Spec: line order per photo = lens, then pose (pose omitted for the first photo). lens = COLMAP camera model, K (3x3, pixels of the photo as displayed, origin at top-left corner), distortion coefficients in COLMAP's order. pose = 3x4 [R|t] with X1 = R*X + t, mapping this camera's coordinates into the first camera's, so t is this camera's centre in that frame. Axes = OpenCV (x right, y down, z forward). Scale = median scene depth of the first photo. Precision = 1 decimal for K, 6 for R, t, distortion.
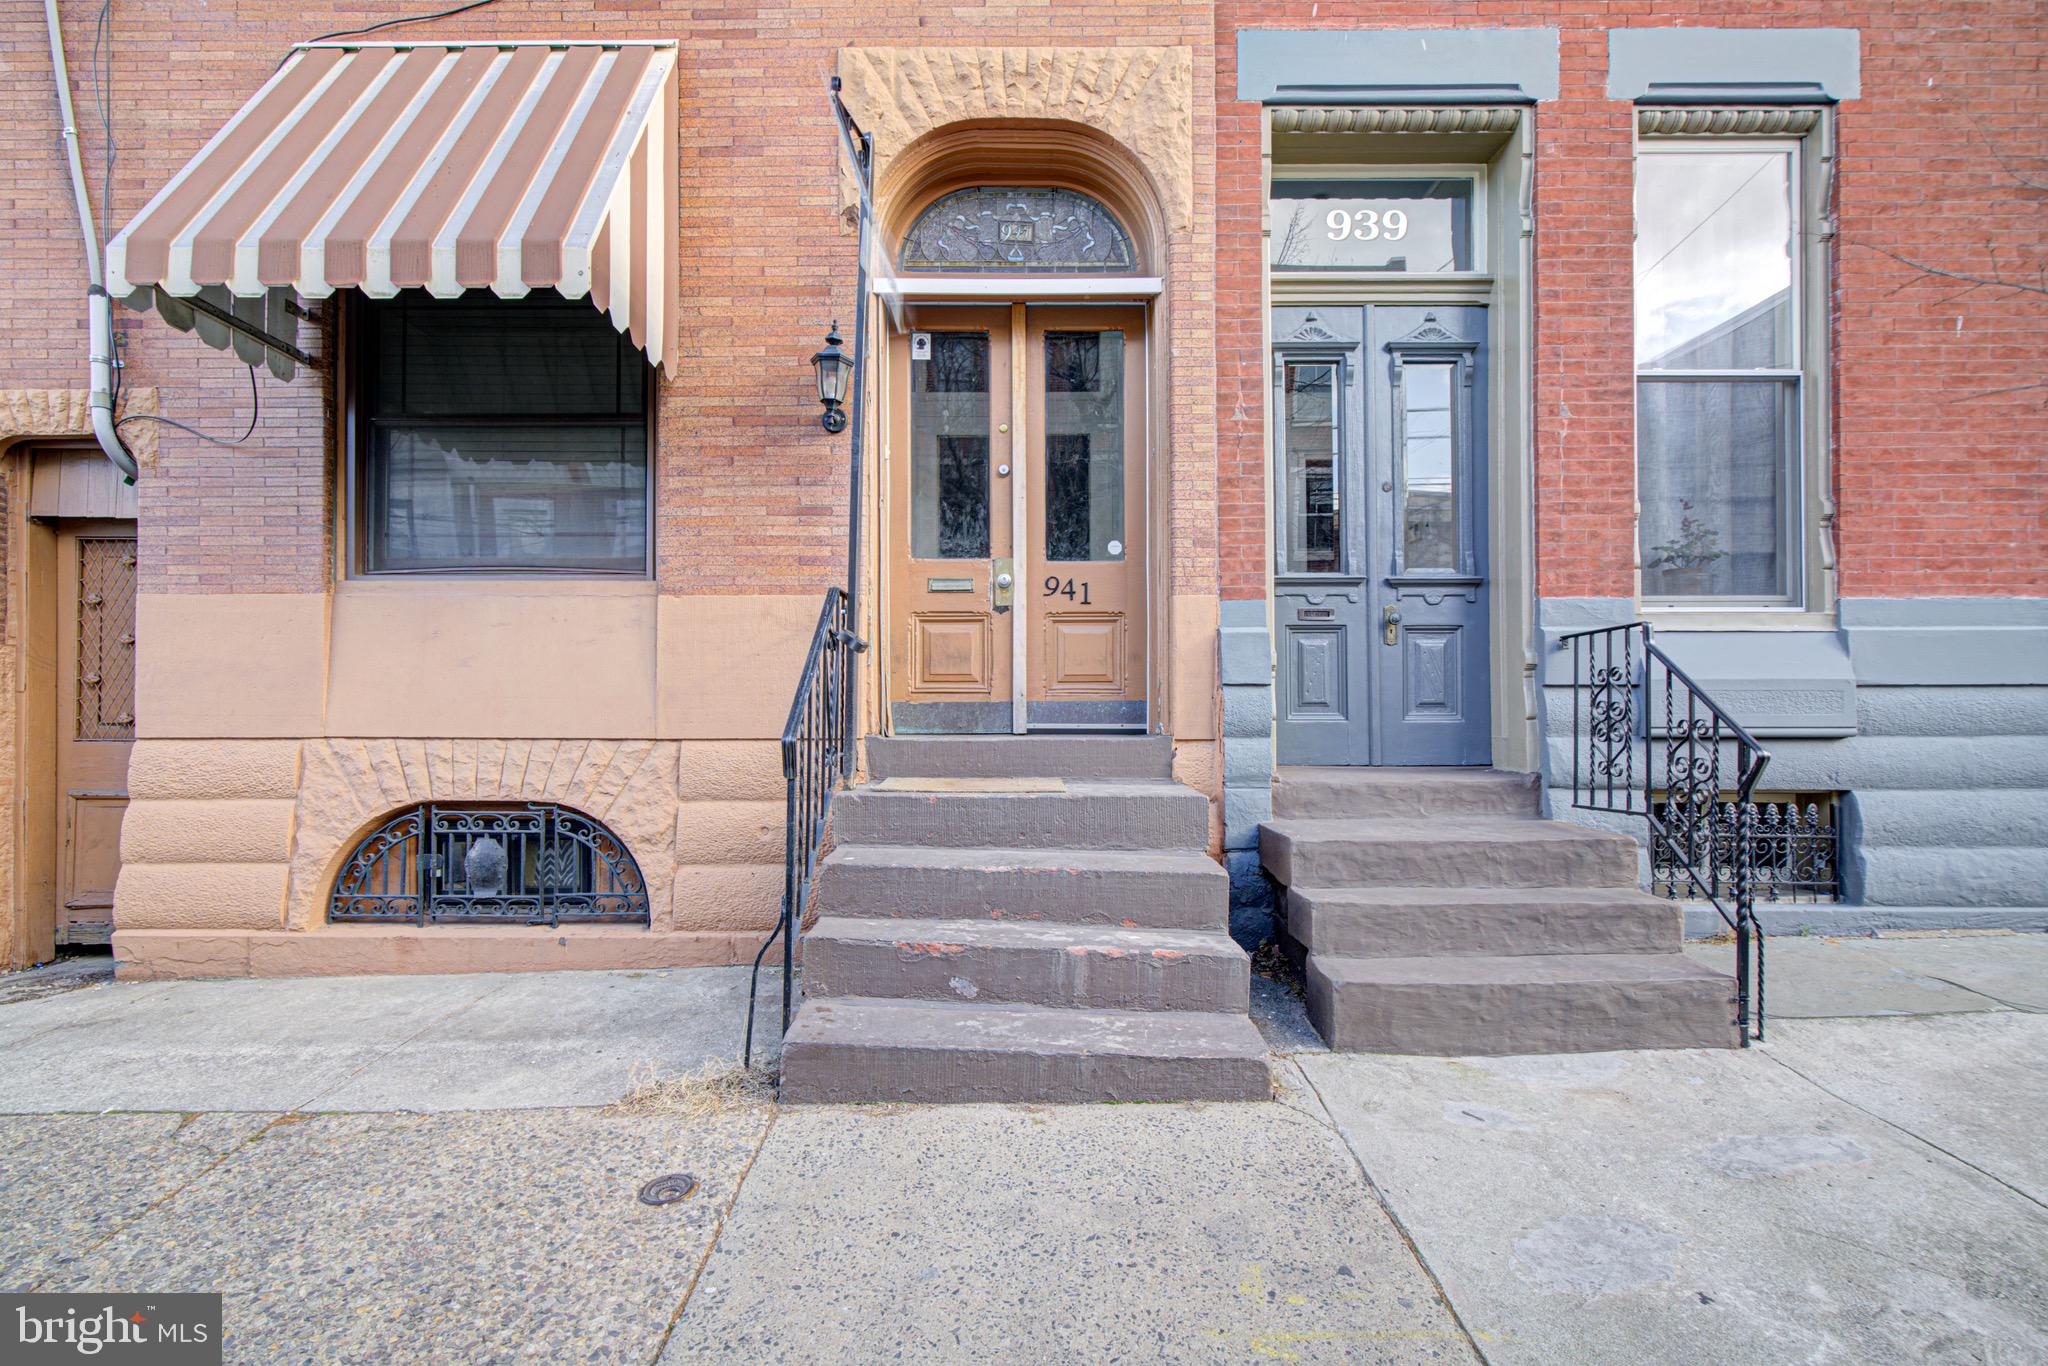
lens RADIAL K [[961.0, 0, 1017.7], [0, 961.0, 691.3], [0, 0, 1]] dist [-0.003819, 0.001305]
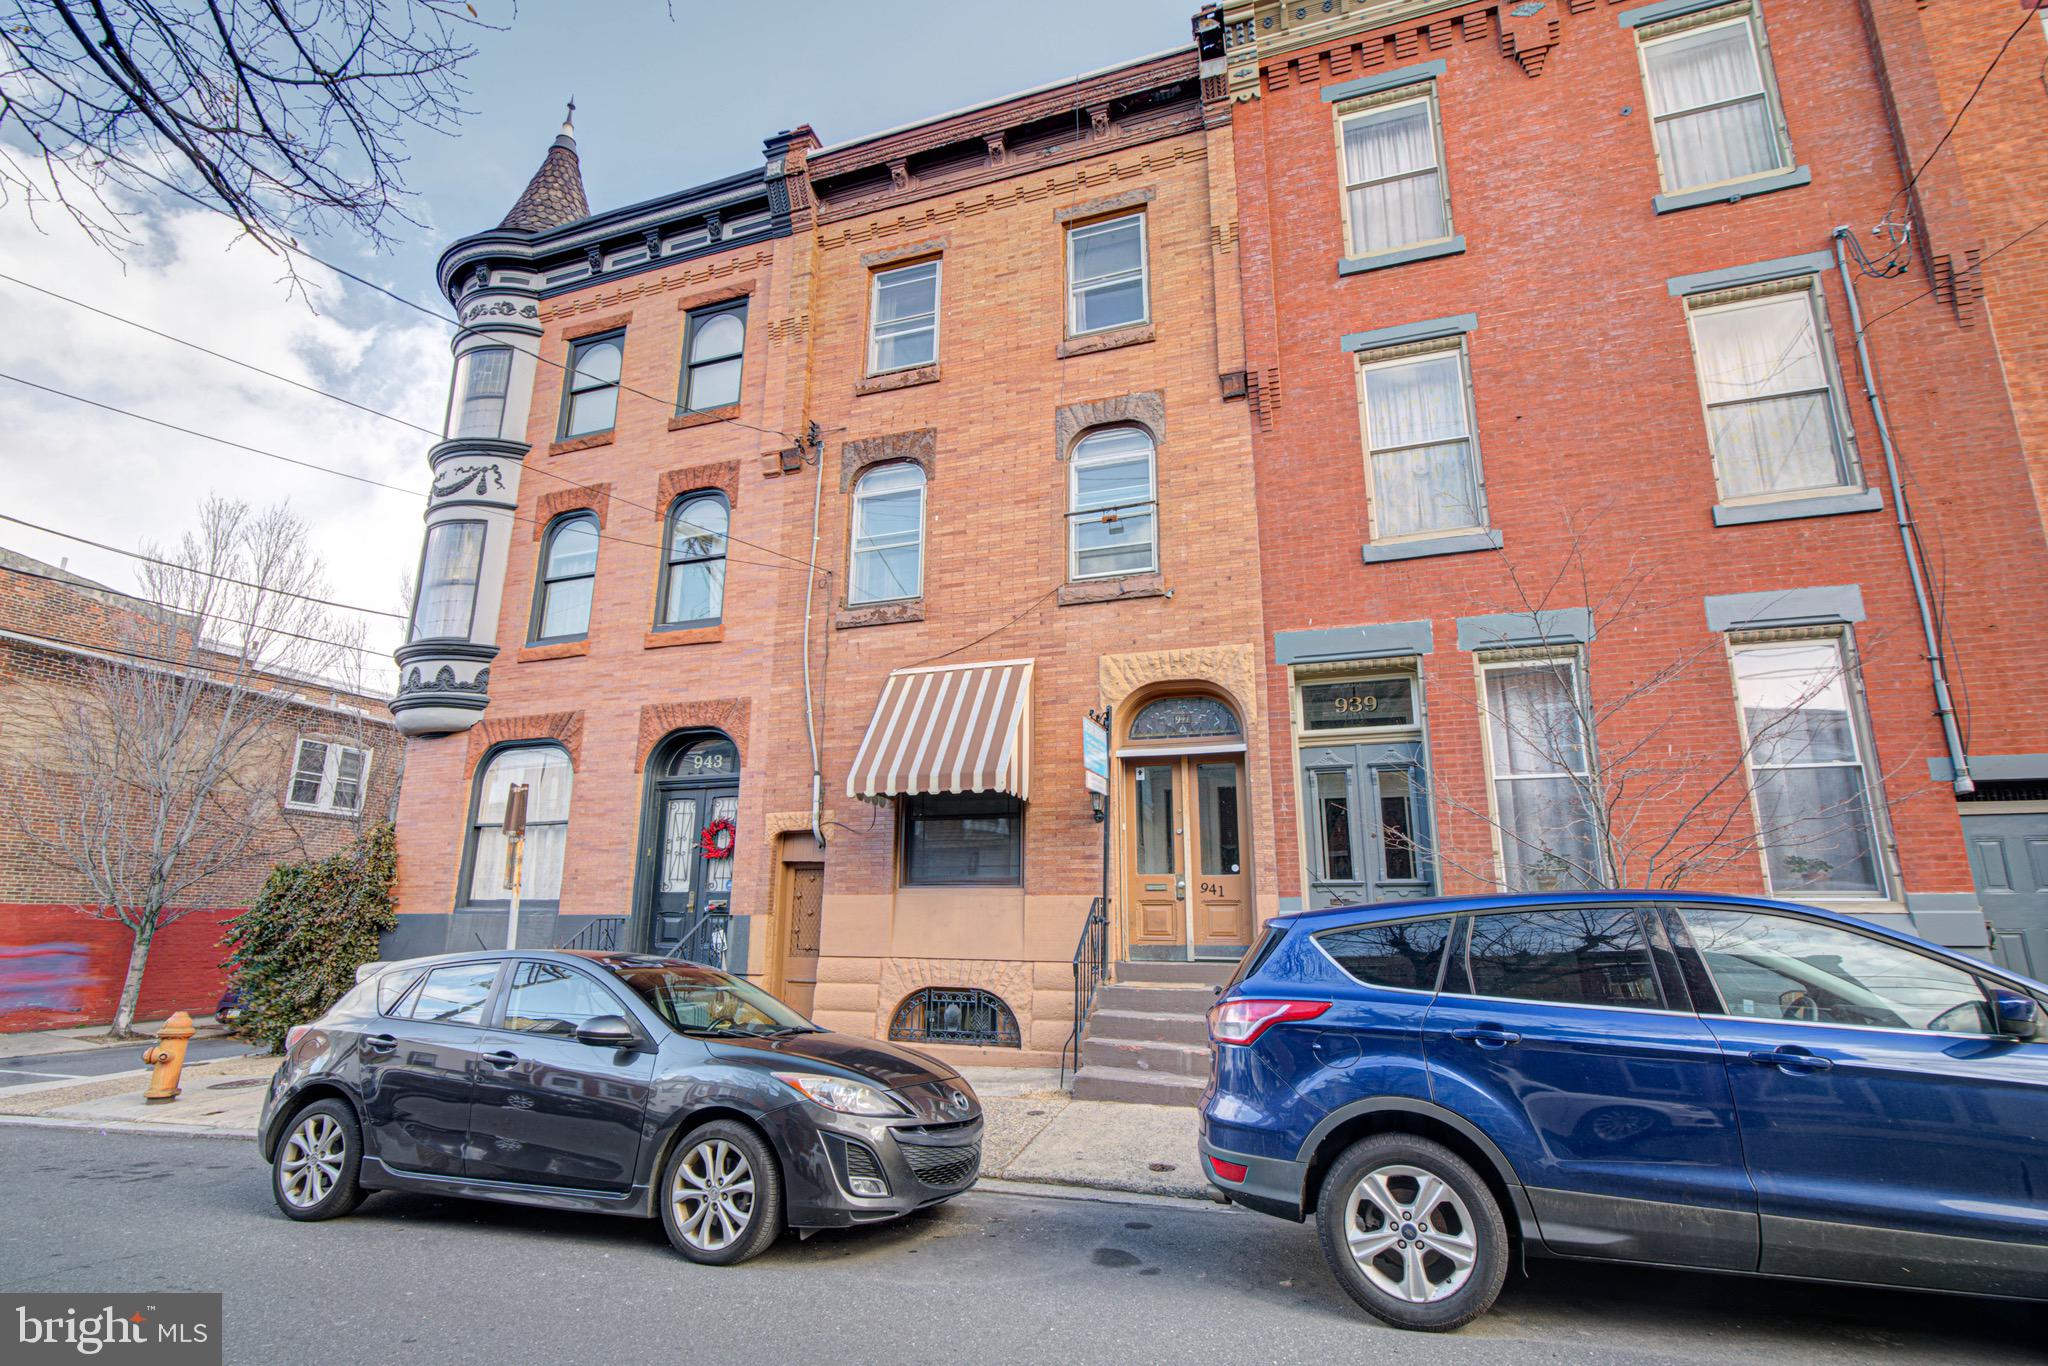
lens RADIAL K [[961.0, 0, 1030.6], [0, 961.0, 685.7], [0, 0, 1]] dist [-0.003819, 0.001305]
pose [[0.949820, -0.066825, -0.305577, 0.366975], [-0.004609, 0.973818, -0.227283, -0.065835], [0.312764, 0.217287, 0.924643, -1.209286]]
